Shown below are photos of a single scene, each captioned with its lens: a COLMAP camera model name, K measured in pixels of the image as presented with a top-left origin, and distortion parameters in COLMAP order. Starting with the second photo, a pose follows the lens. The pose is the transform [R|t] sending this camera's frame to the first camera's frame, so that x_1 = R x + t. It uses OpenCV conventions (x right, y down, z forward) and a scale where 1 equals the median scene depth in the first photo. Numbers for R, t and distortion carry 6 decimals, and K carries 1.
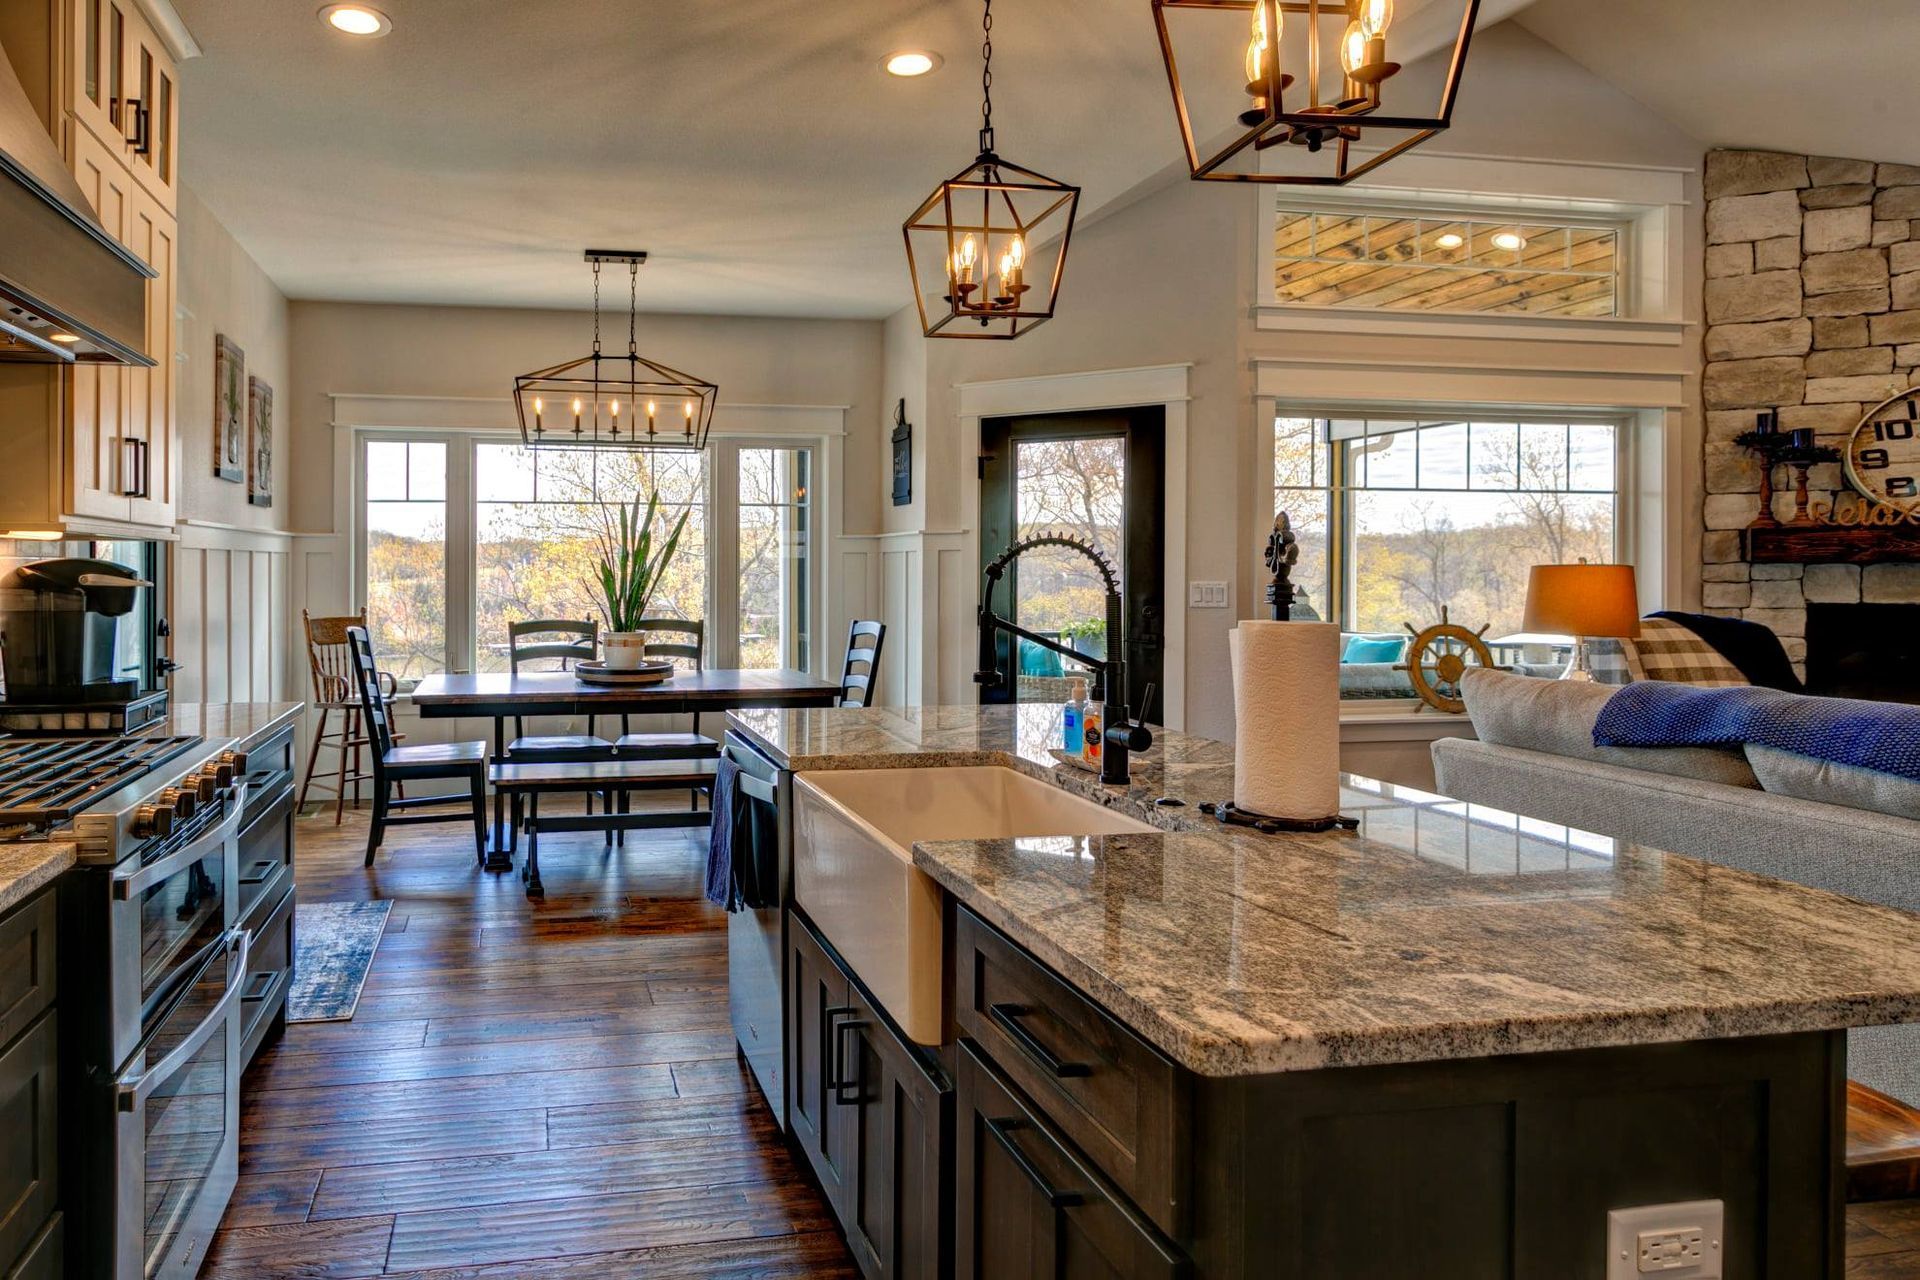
lens RADIAL K [[1162.5, 0, 719.8], [0, 1162.5, 568.5], [0, 0, 1]] dist [-0.001090, 0.001823]
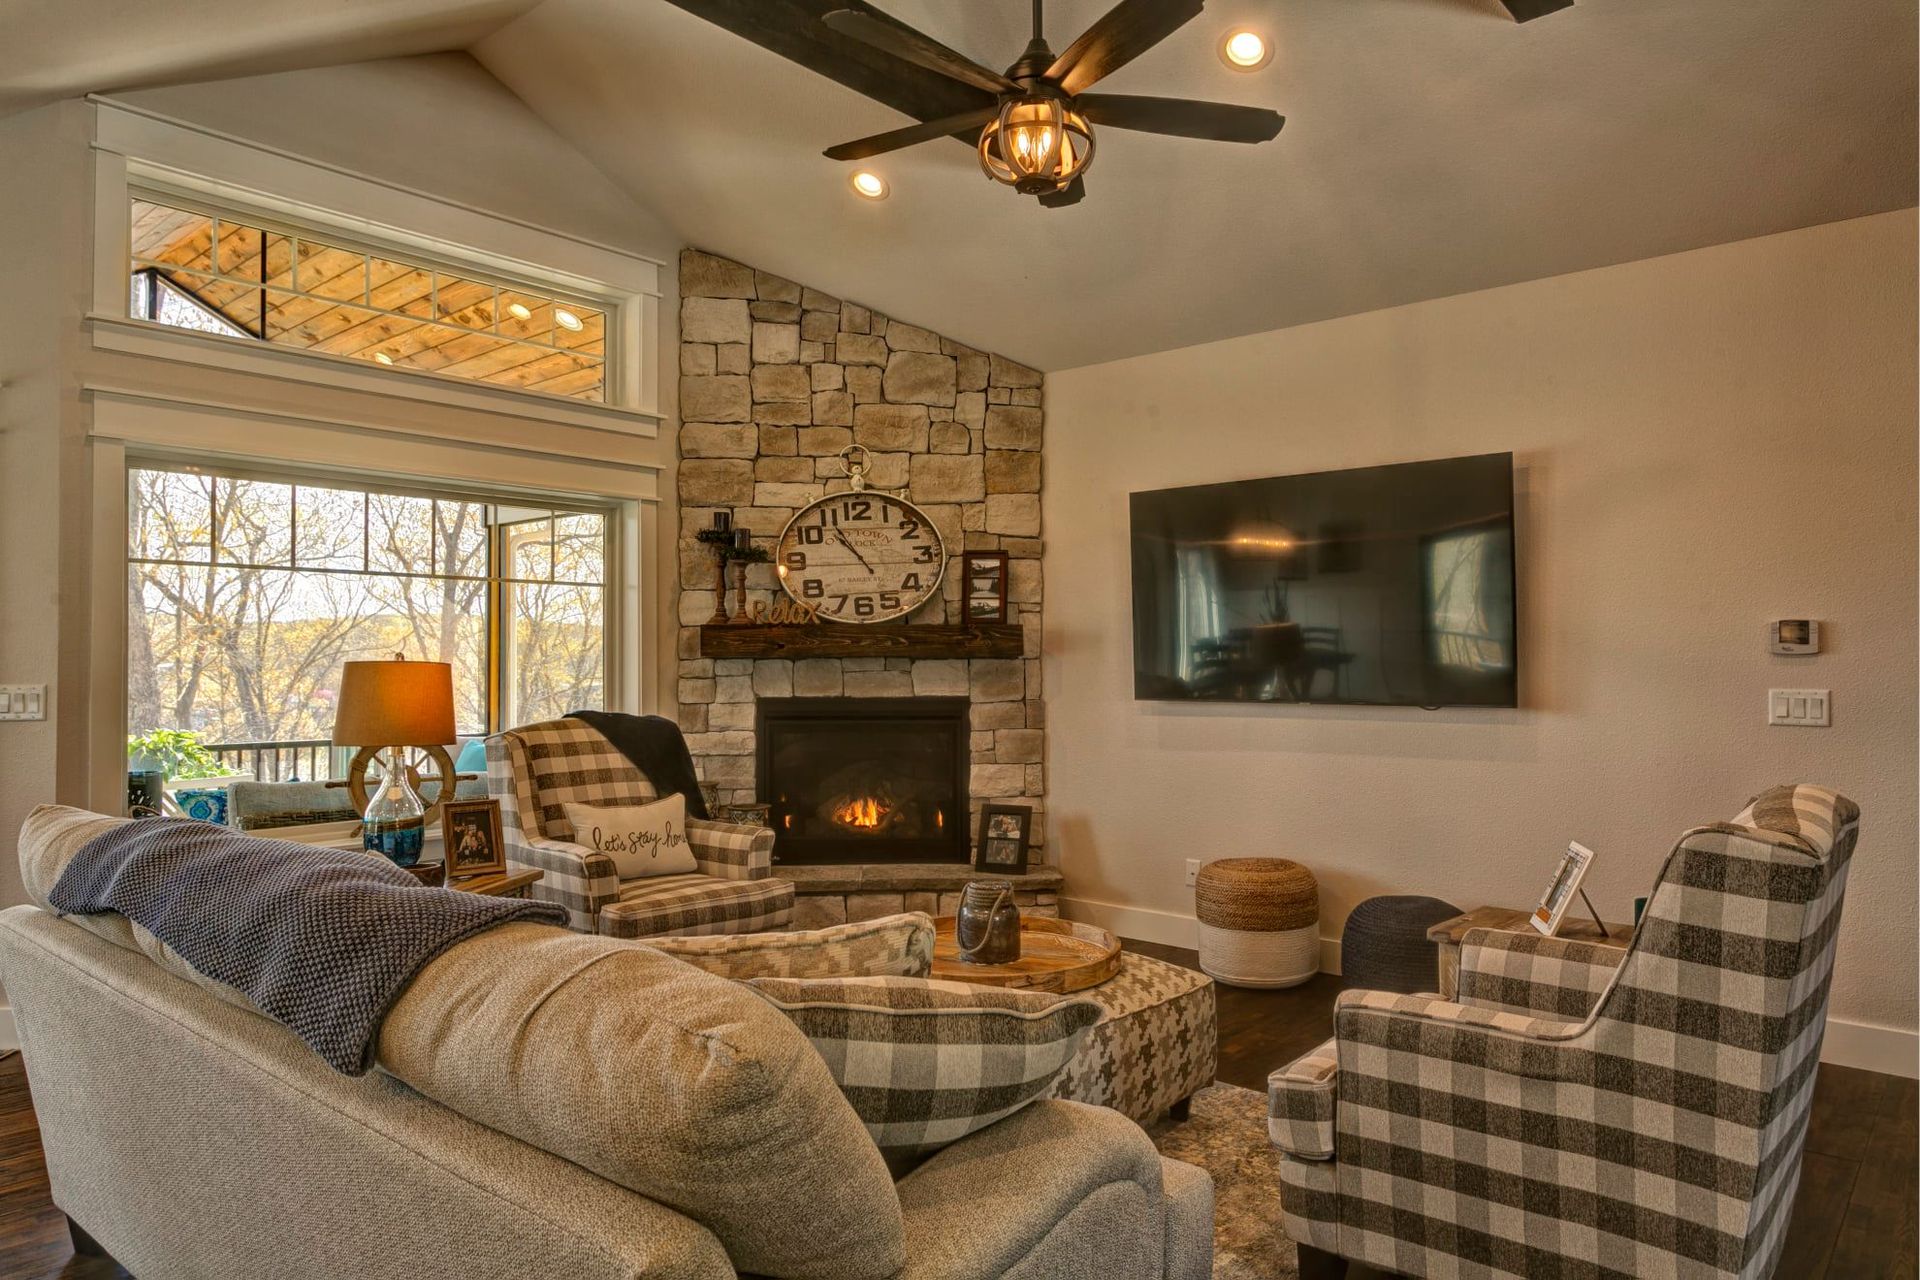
lens RADIAL K [[1229.6, 0, 956.1], [0, 1229.6, 645.1], [0, 0, 1]] dist [0.000632, 0.001270]
pose [[0.777511, 0.007040, 0.628831, 0.382317], [0.002864, 0.999887, -0.014736, -0.000505], [-0.628863, 0.013259, 0.777403, 0.032383]]
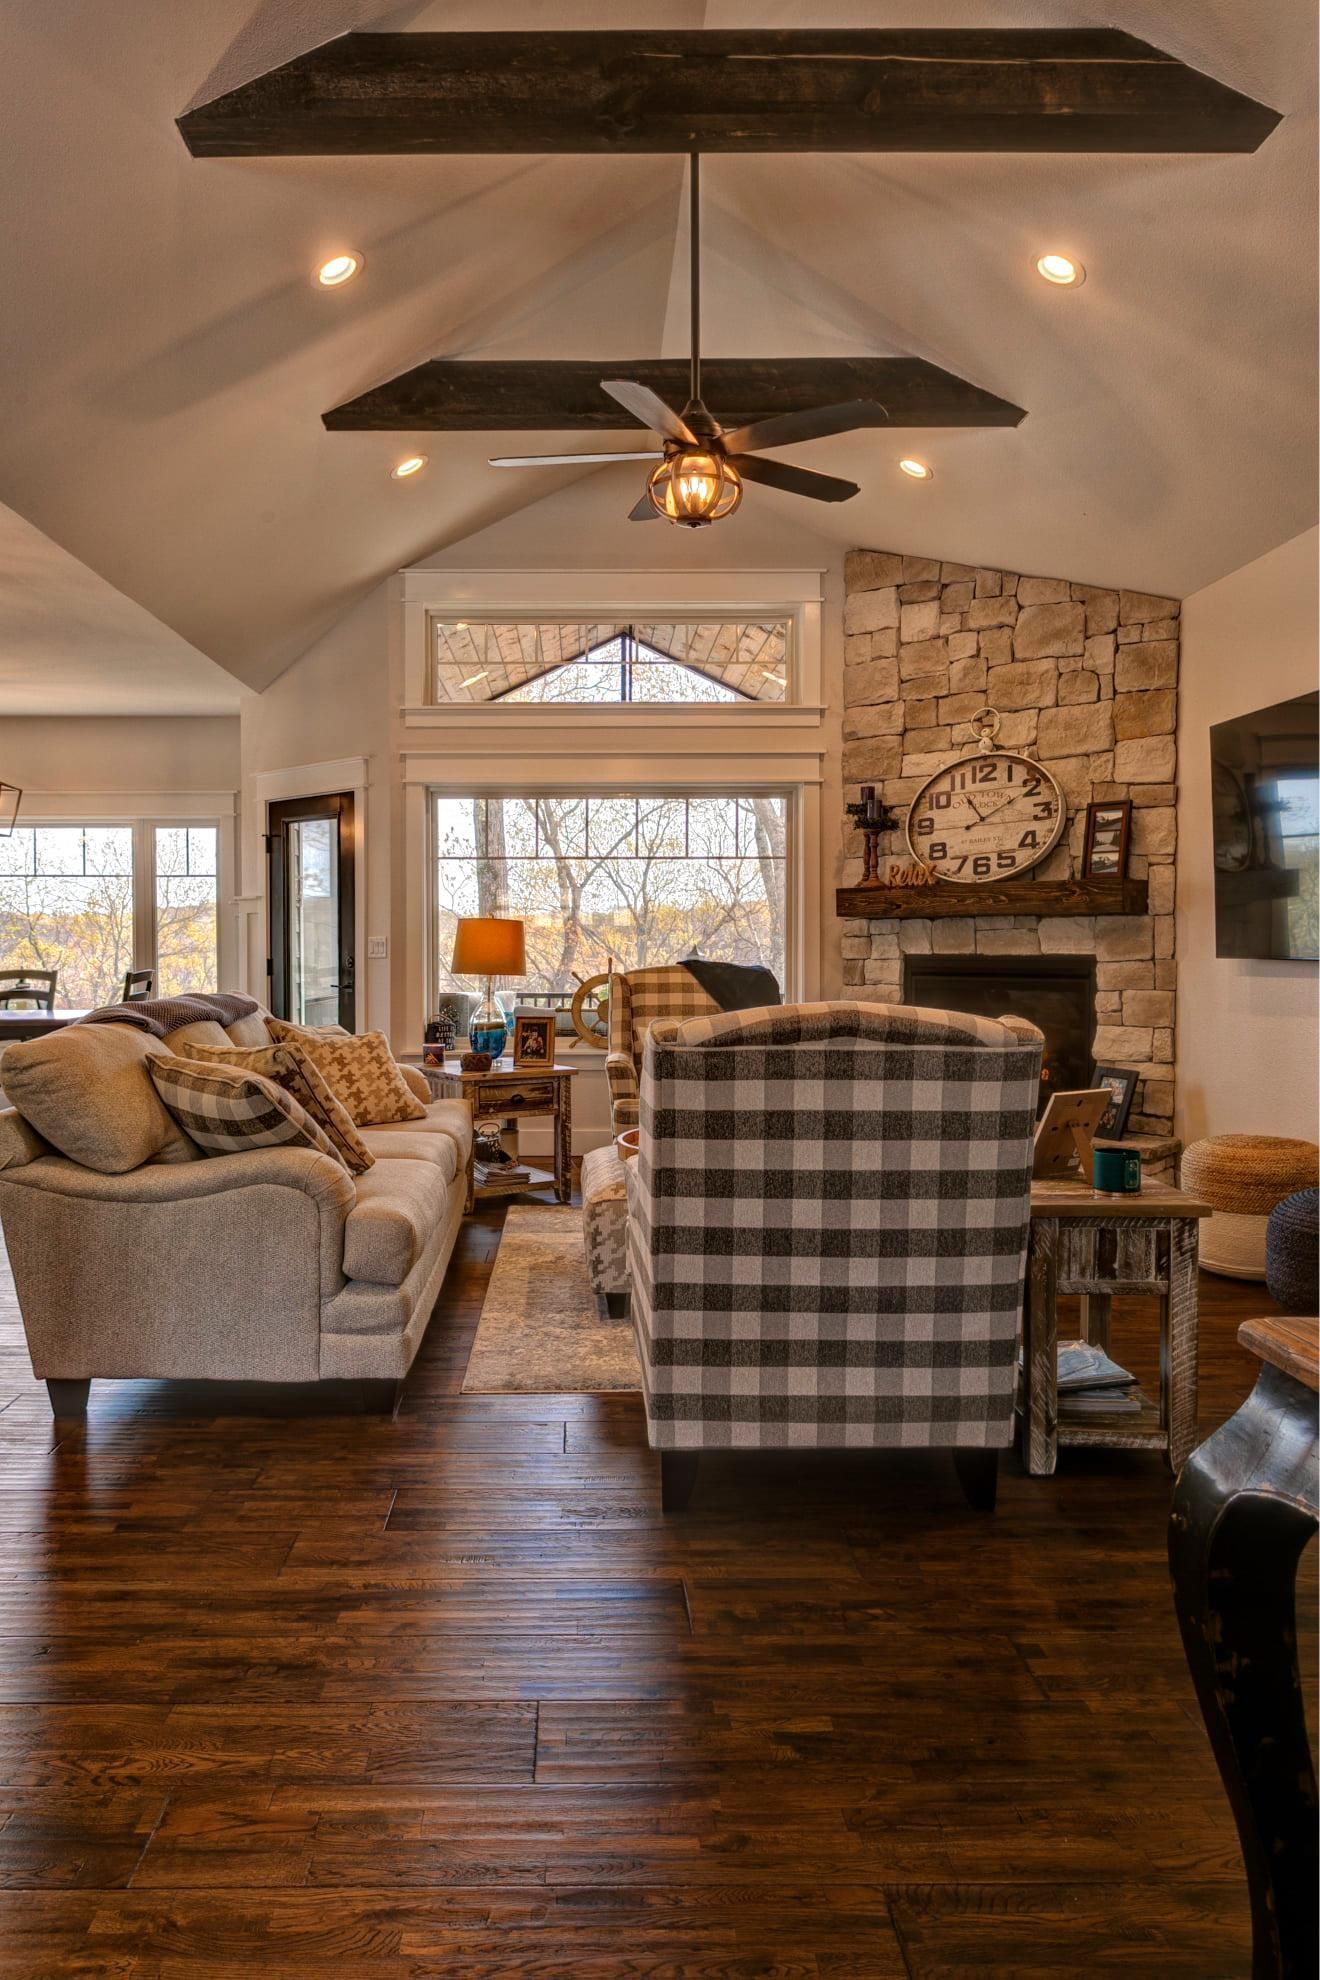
lens RADIAL K [[1322.1, 0, 580.6], [0, 1322.1, 985.5], [0, 0, 1]] dist [0.004858, 0.001504]
pose [[0.985824, 0.003210, -0.167752, 0.841273], [0.002145, 0.999494, 0.031727, 0.018522], [0.167769, -0.031637, 0.985319, -0.321930]]
